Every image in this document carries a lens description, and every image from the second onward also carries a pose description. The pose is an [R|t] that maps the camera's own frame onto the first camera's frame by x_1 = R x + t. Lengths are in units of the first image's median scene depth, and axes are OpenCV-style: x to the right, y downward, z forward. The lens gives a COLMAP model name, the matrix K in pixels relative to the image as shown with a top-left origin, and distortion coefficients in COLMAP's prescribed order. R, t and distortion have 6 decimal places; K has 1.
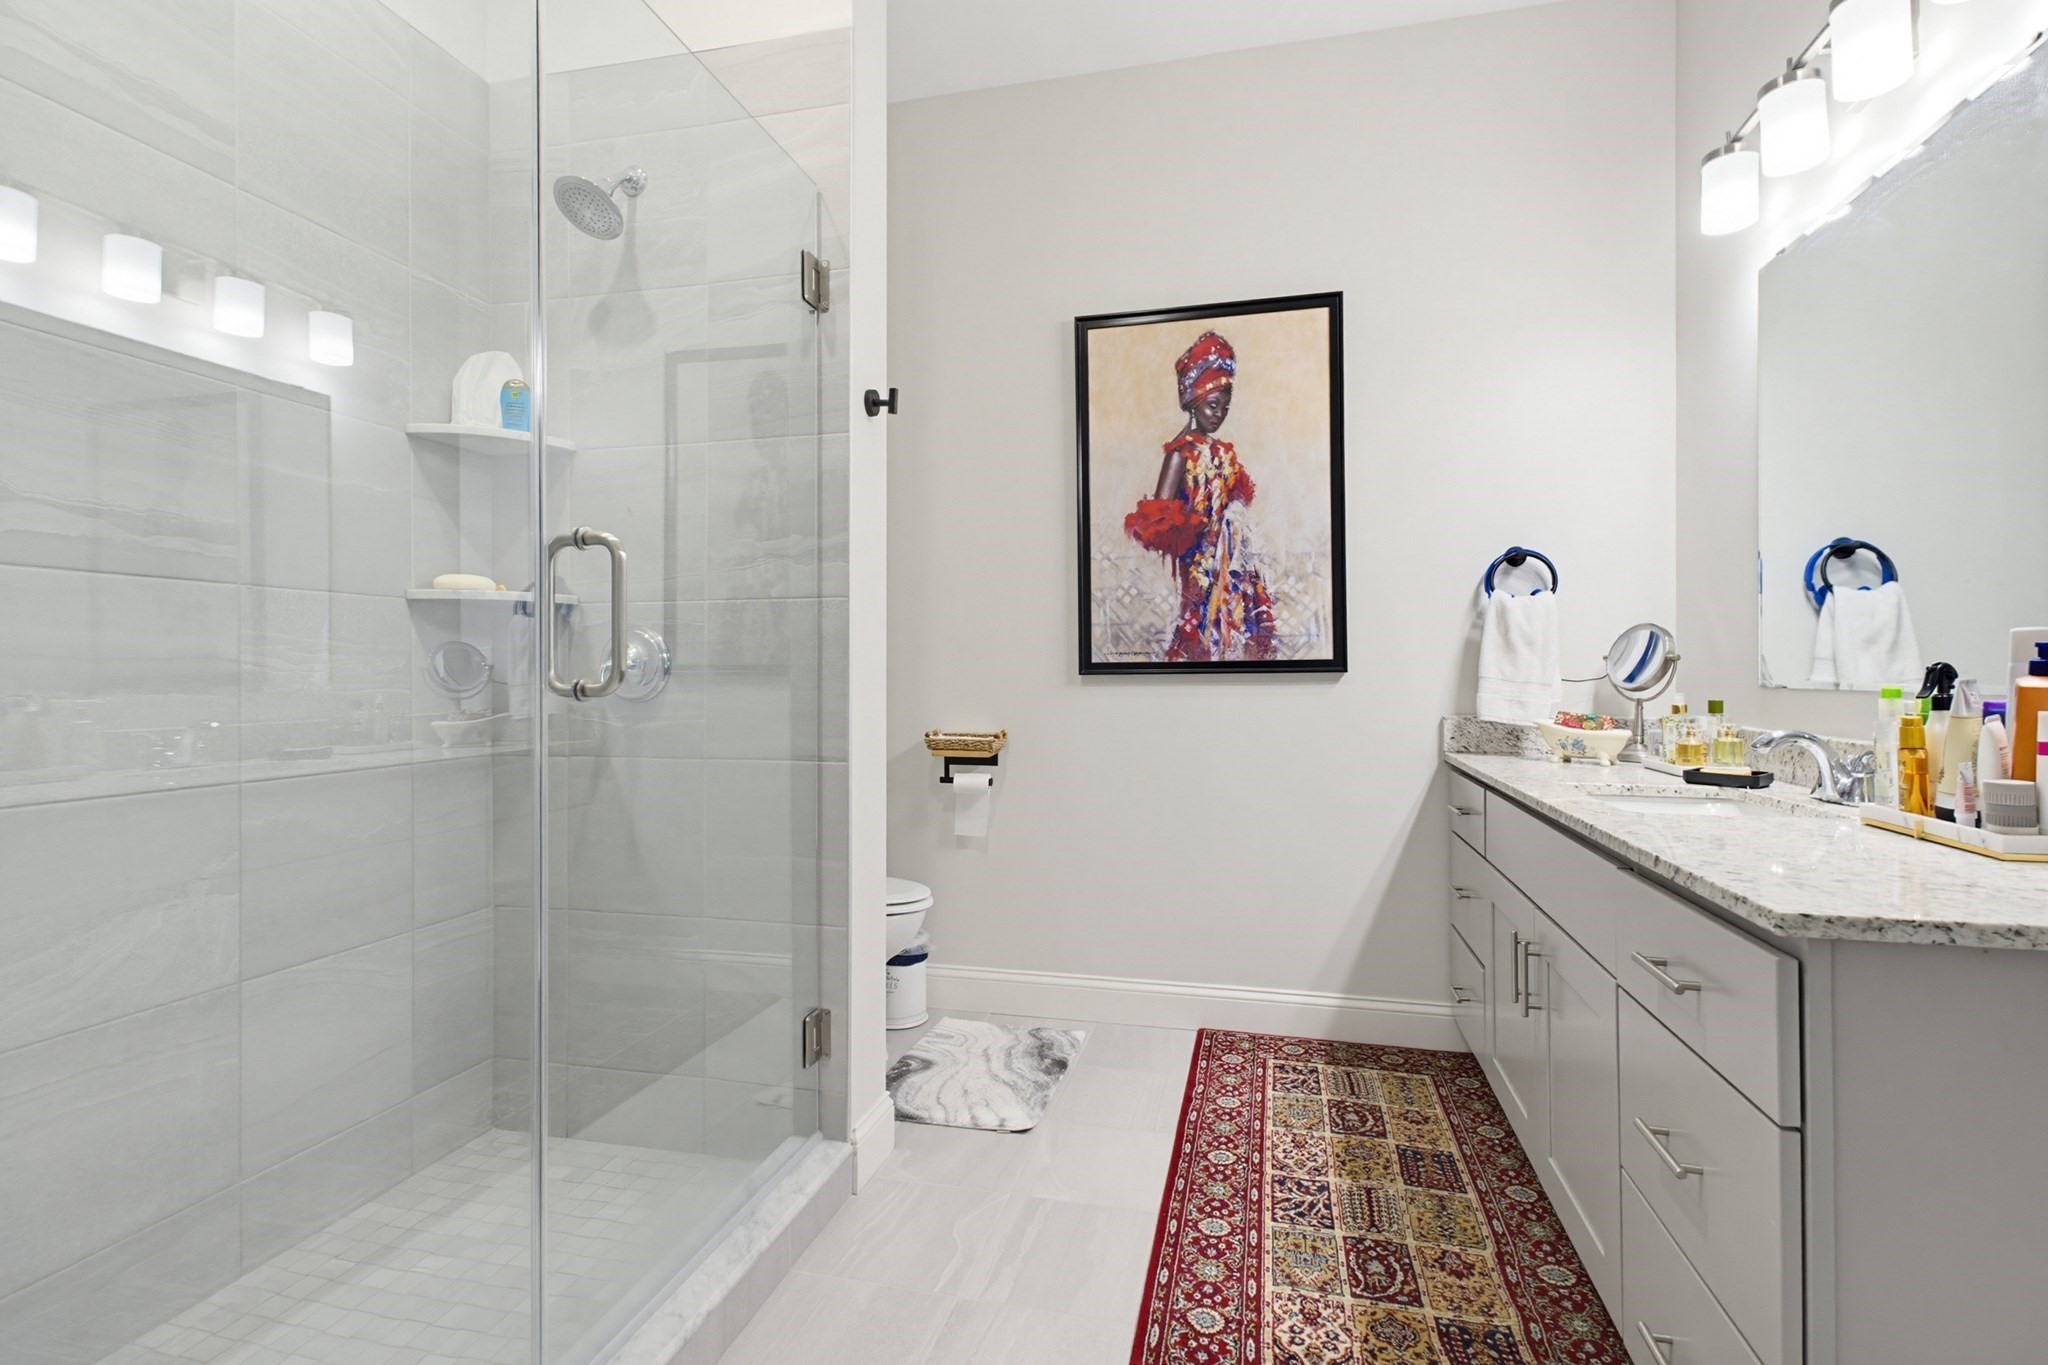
lens RADIAL K [[962.4, 0, 1031.8], [0, 962.4, 651.8], [0, 0, 1]] dist [0.012786, -0.000611]
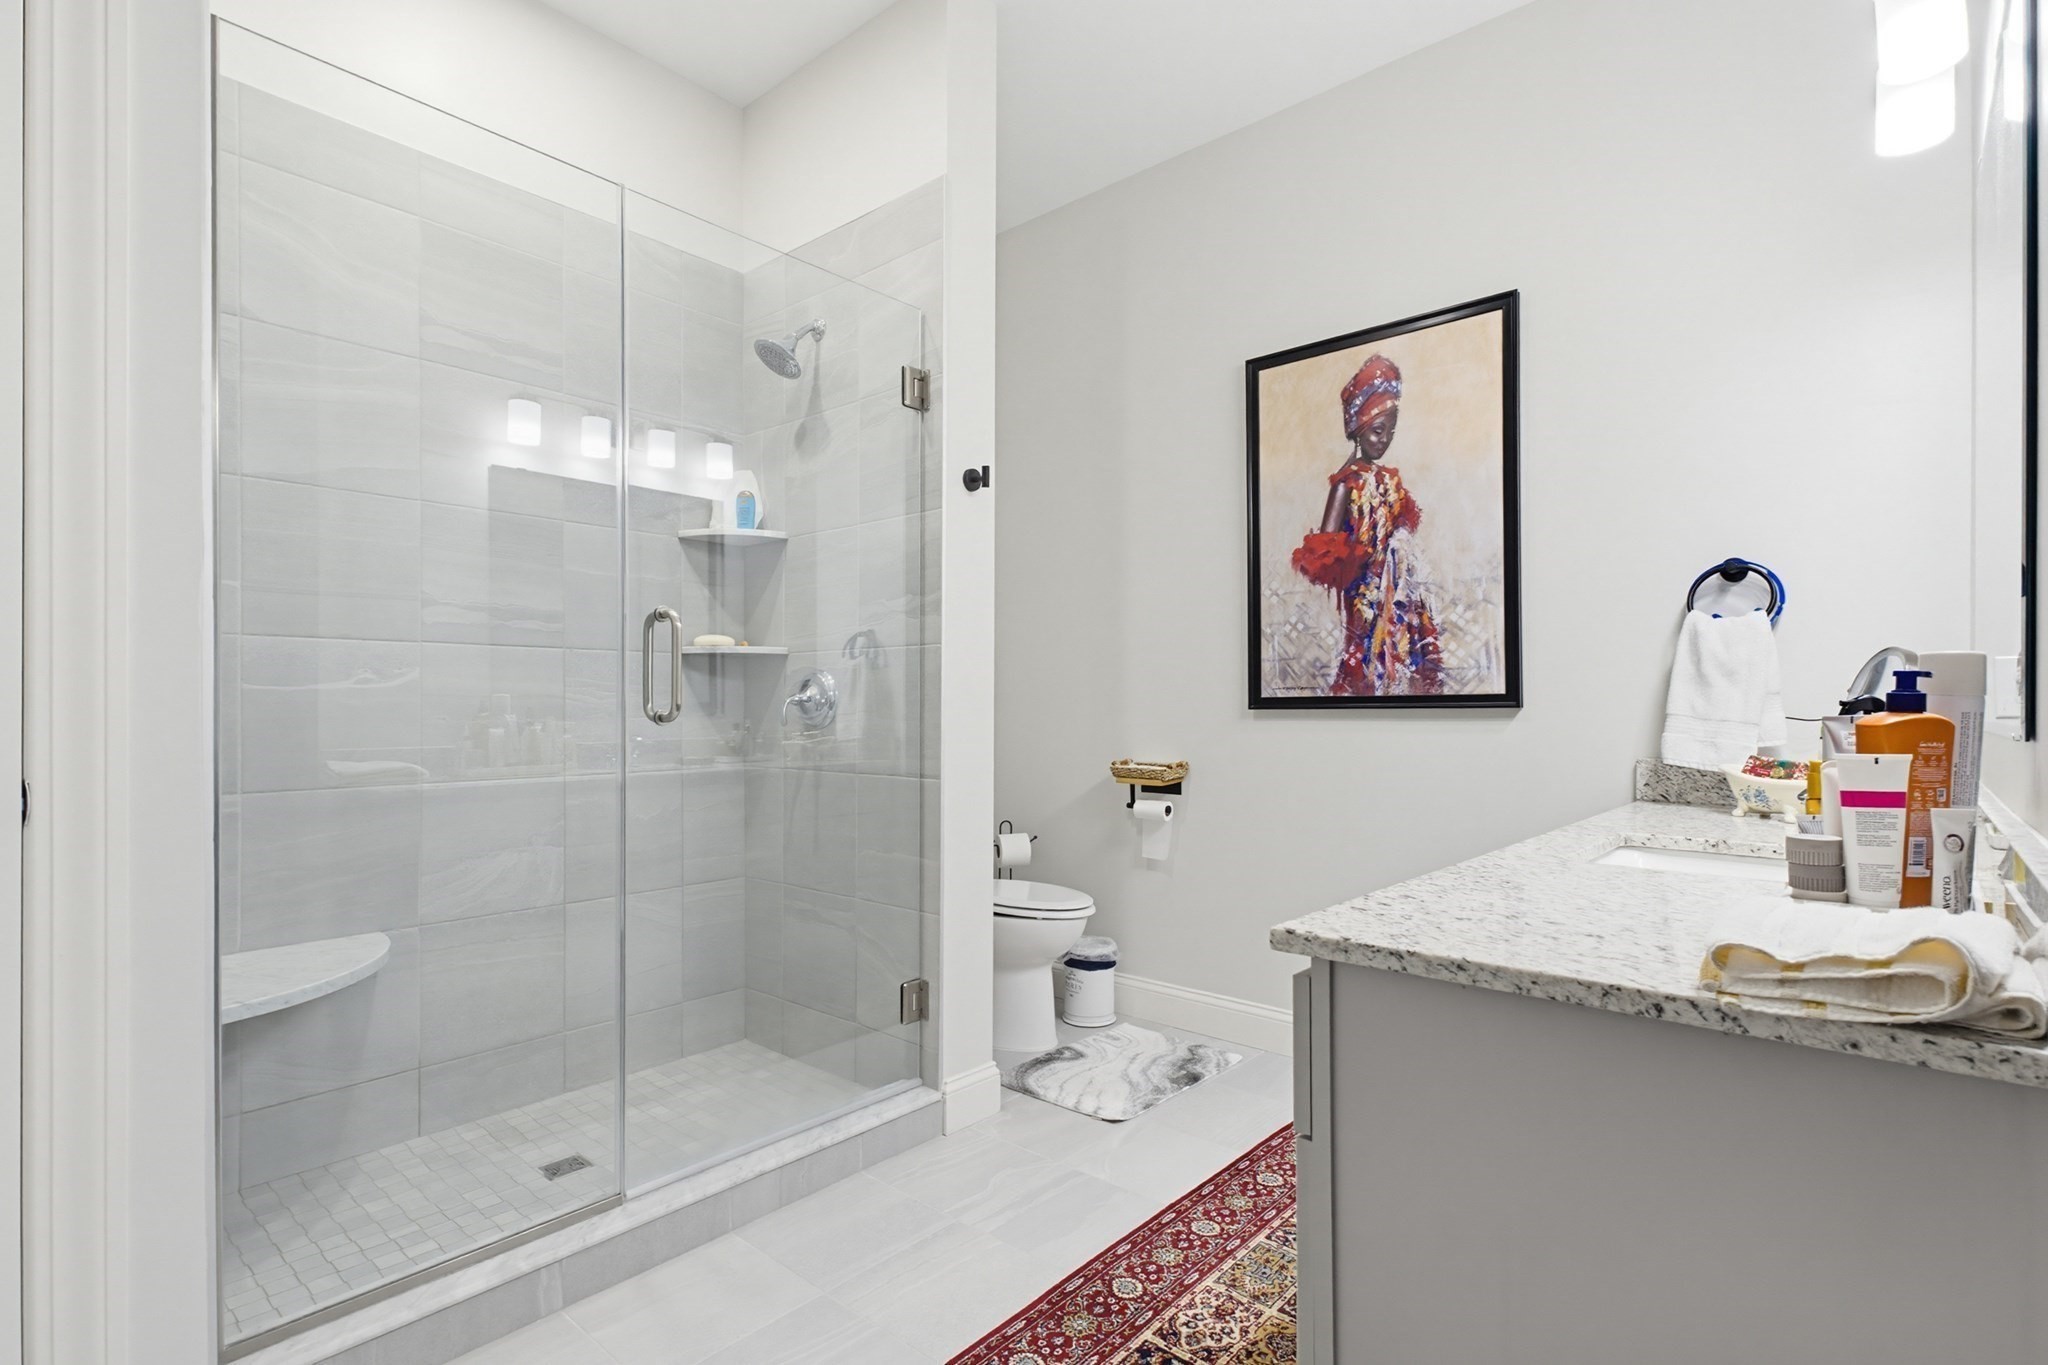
lens RADIAL K [[984.7, 0, 1051.0], [0, 984.7, 683.1], [0, 0, 1]] dist [0.019140, -0.000424]
pose [[0.890026, -0.007847, -0.455841, 0.348789], [0.006603, 0.999969, -0.004321, -0.000824], [0.455861, 0.000836, 0.890050, -0.031628]]
